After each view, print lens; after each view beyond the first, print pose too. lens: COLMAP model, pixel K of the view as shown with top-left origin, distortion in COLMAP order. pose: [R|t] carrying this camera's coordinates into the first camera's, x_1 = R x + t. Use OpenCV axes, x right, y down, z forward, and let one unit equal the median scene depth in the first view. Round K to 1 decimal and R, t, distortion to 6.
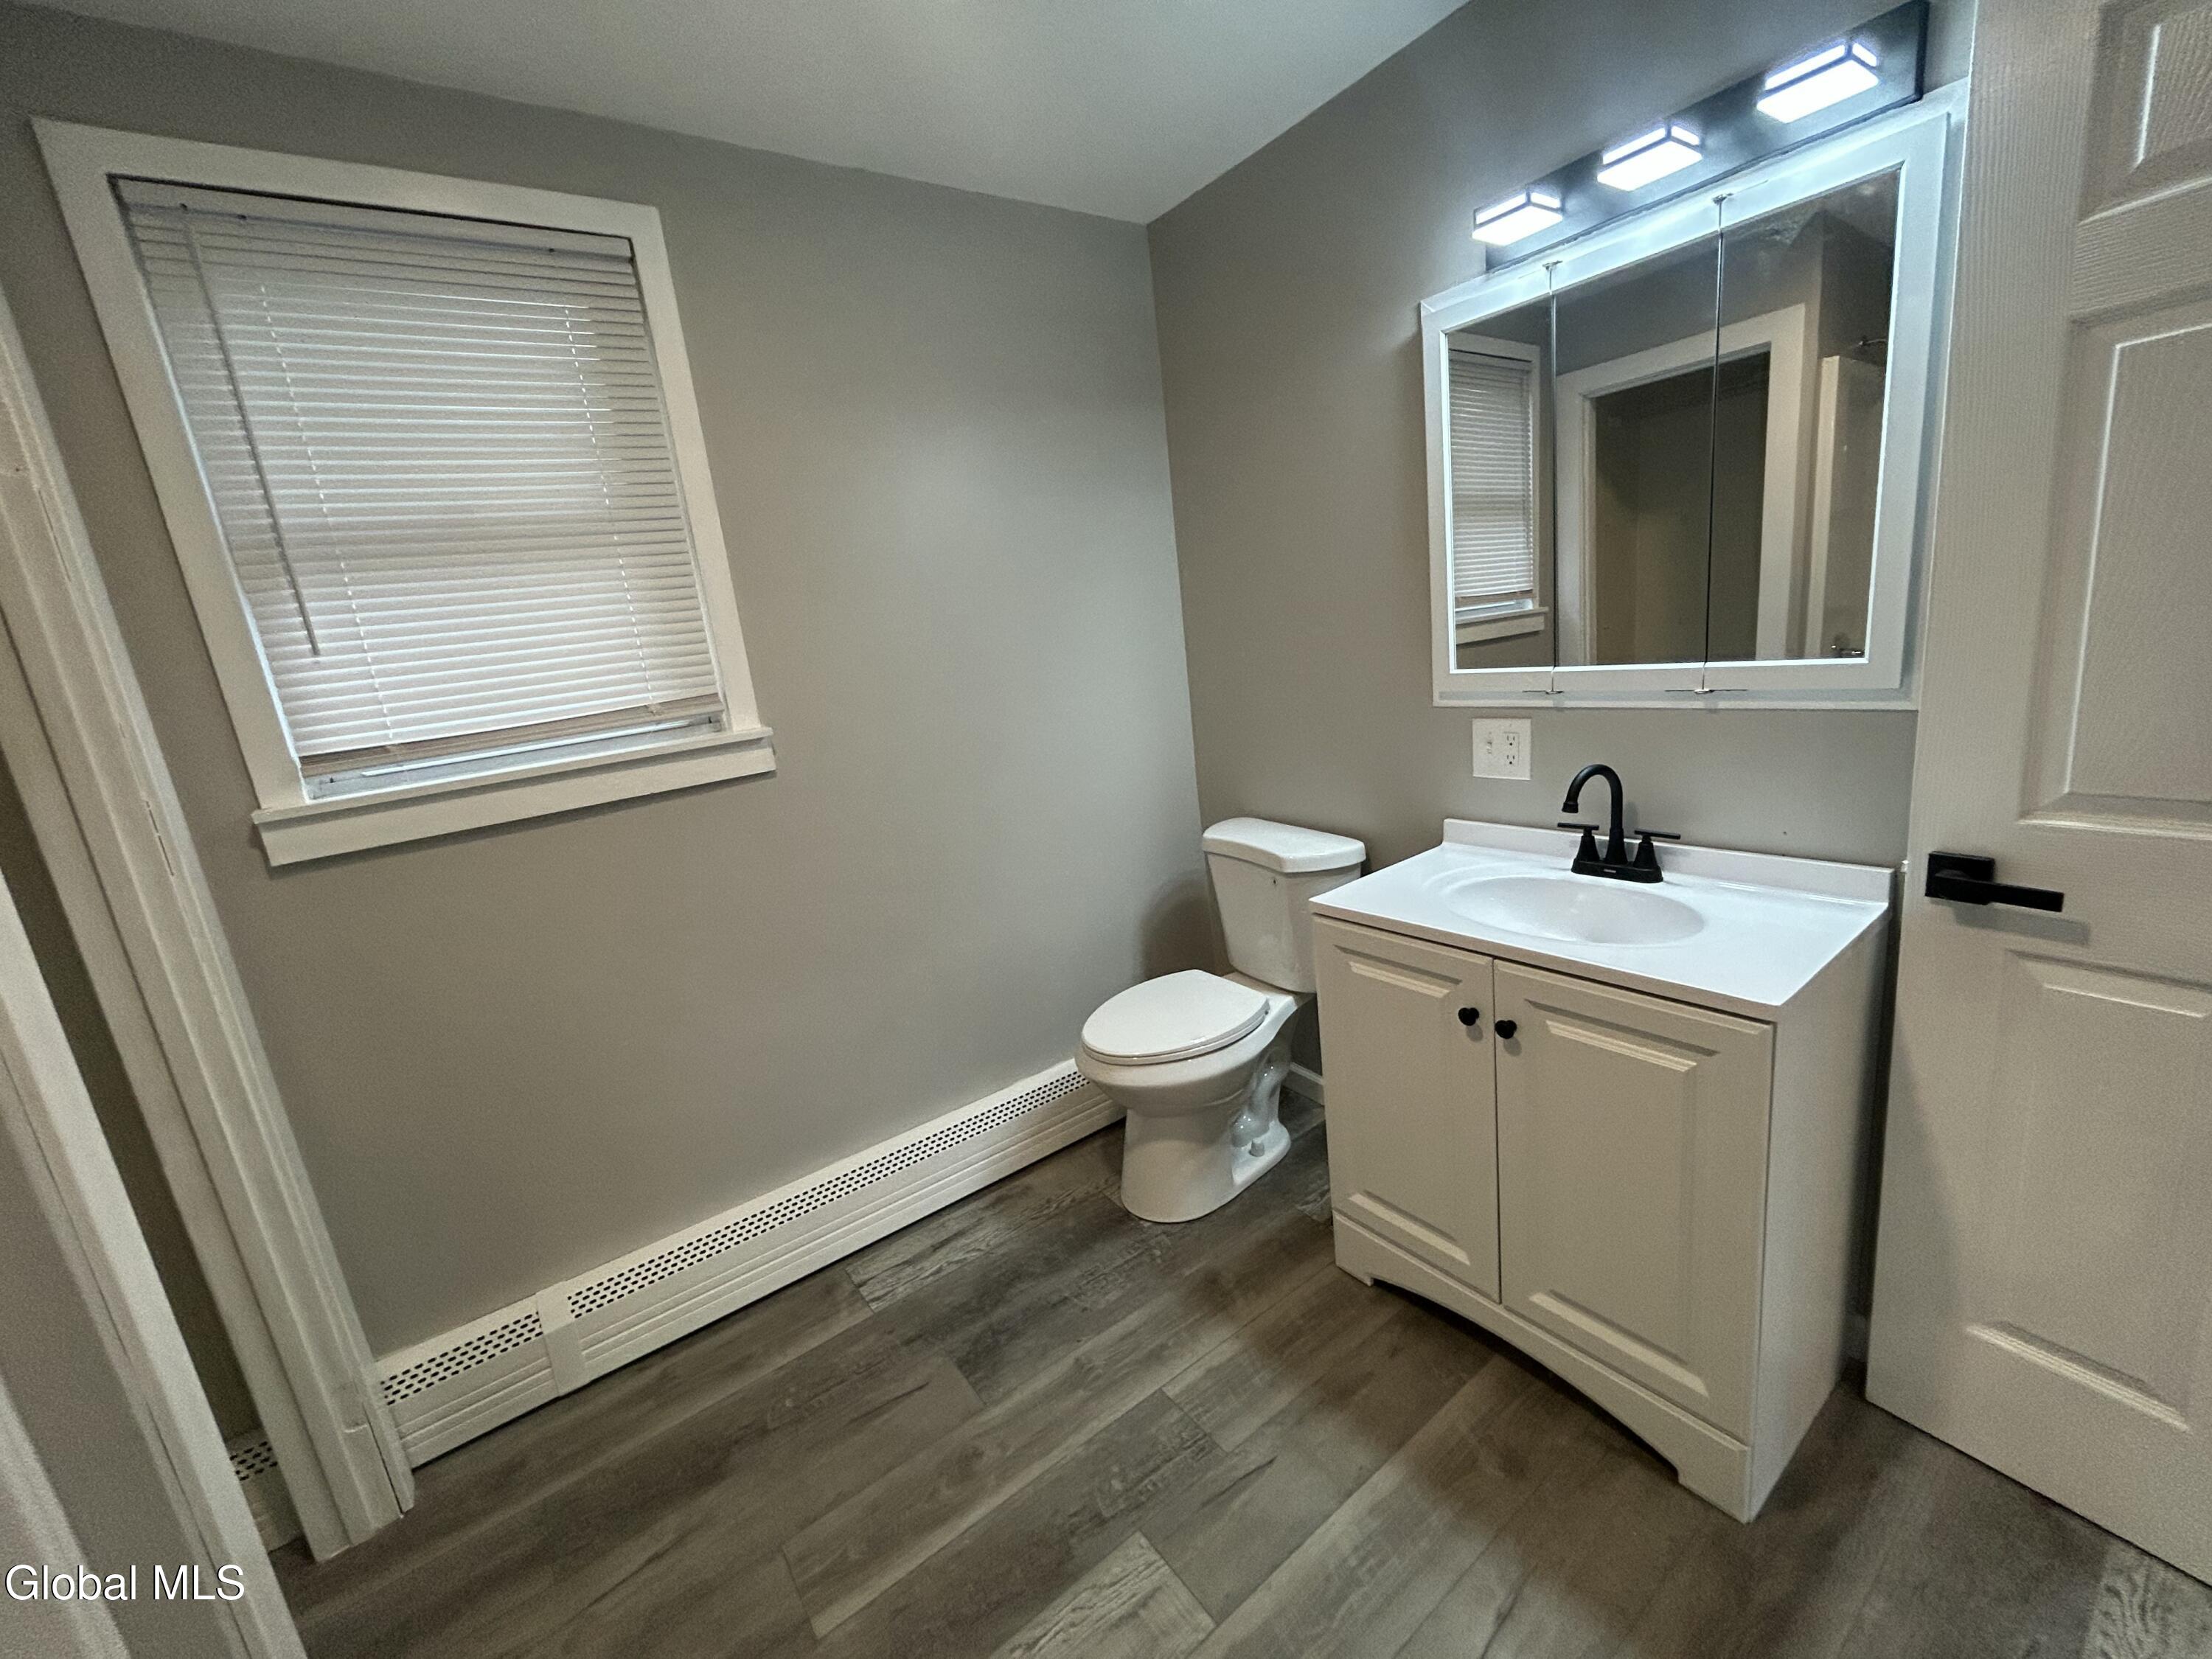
lens RADIAL K [[891.7, 0, 1106.0], [0, 891.7, 829.5], [0, 0, 1]] dist [0.004163, -0.000120]
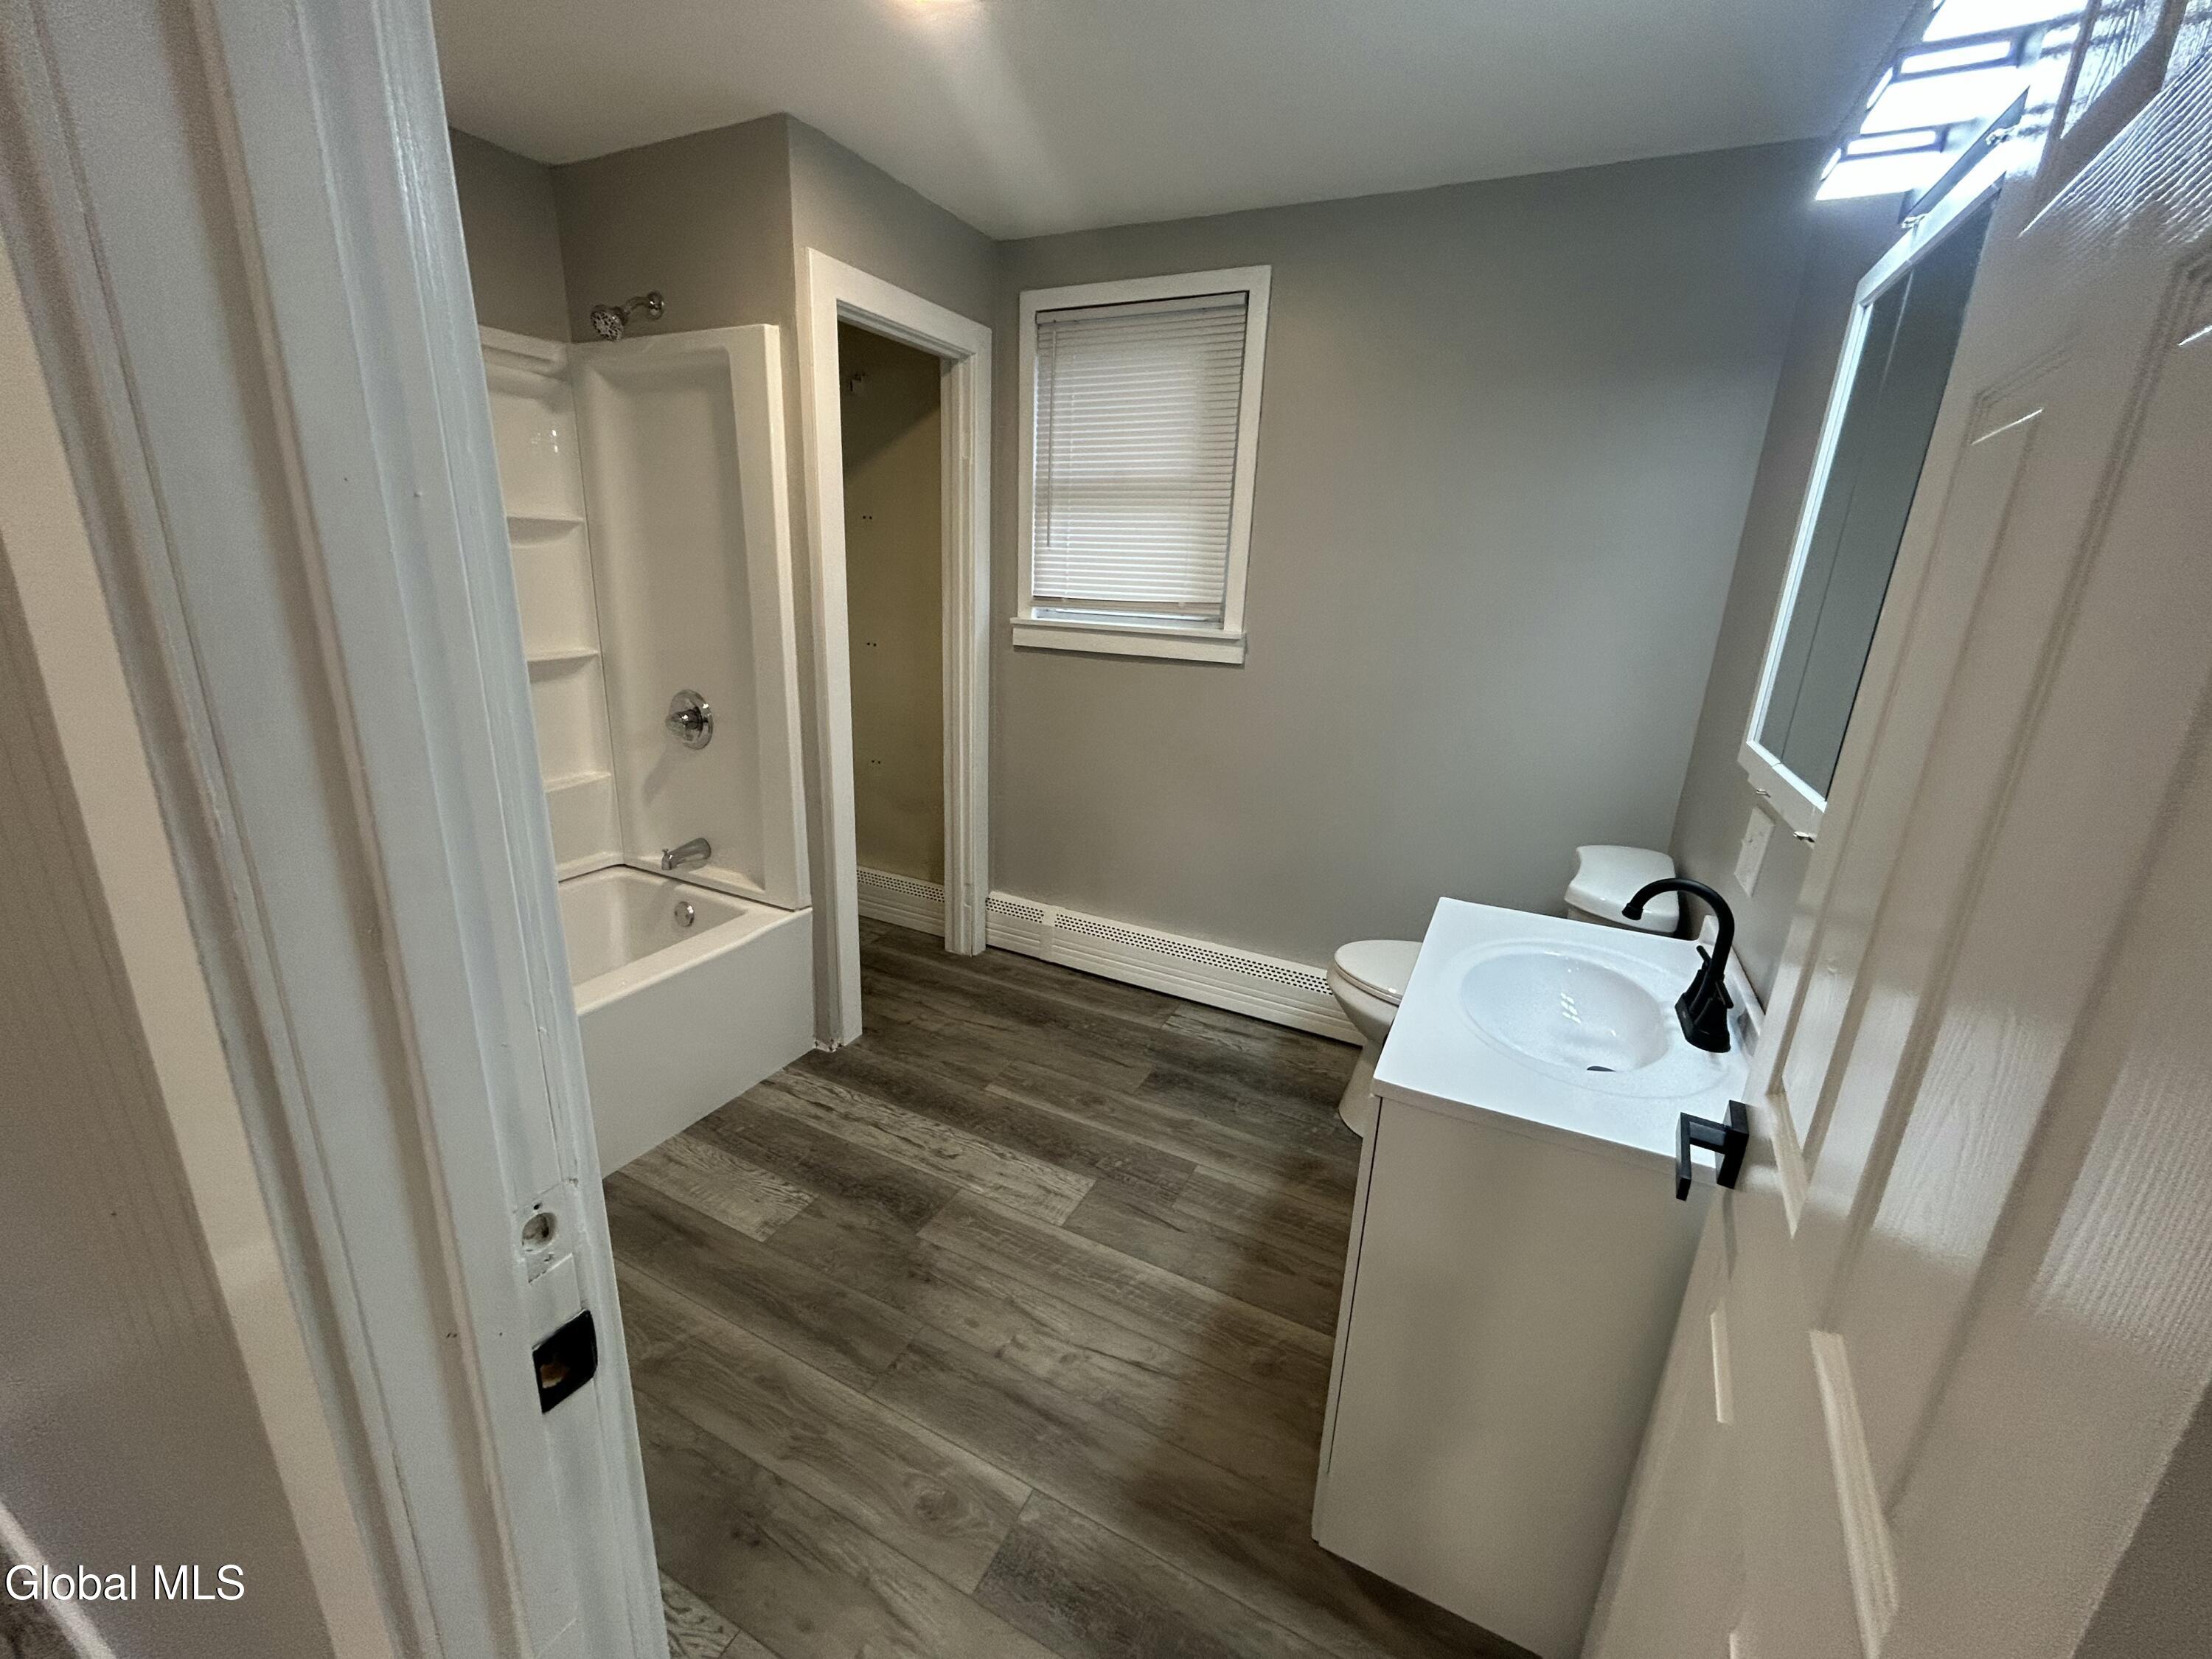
lens RADIAL K [[889.2, 0, 1106.0], [0, 889.2, 829.5], [0, 0, 1]] dist [-0.000618, -0.000116]
pose [[0.456984, 0.387248, -0.800753, 0.943900], [-0.289059, 0.916045, 0.278040, -0.191503], [0.841196, 0.104405, 0.530555, 0.114237]]
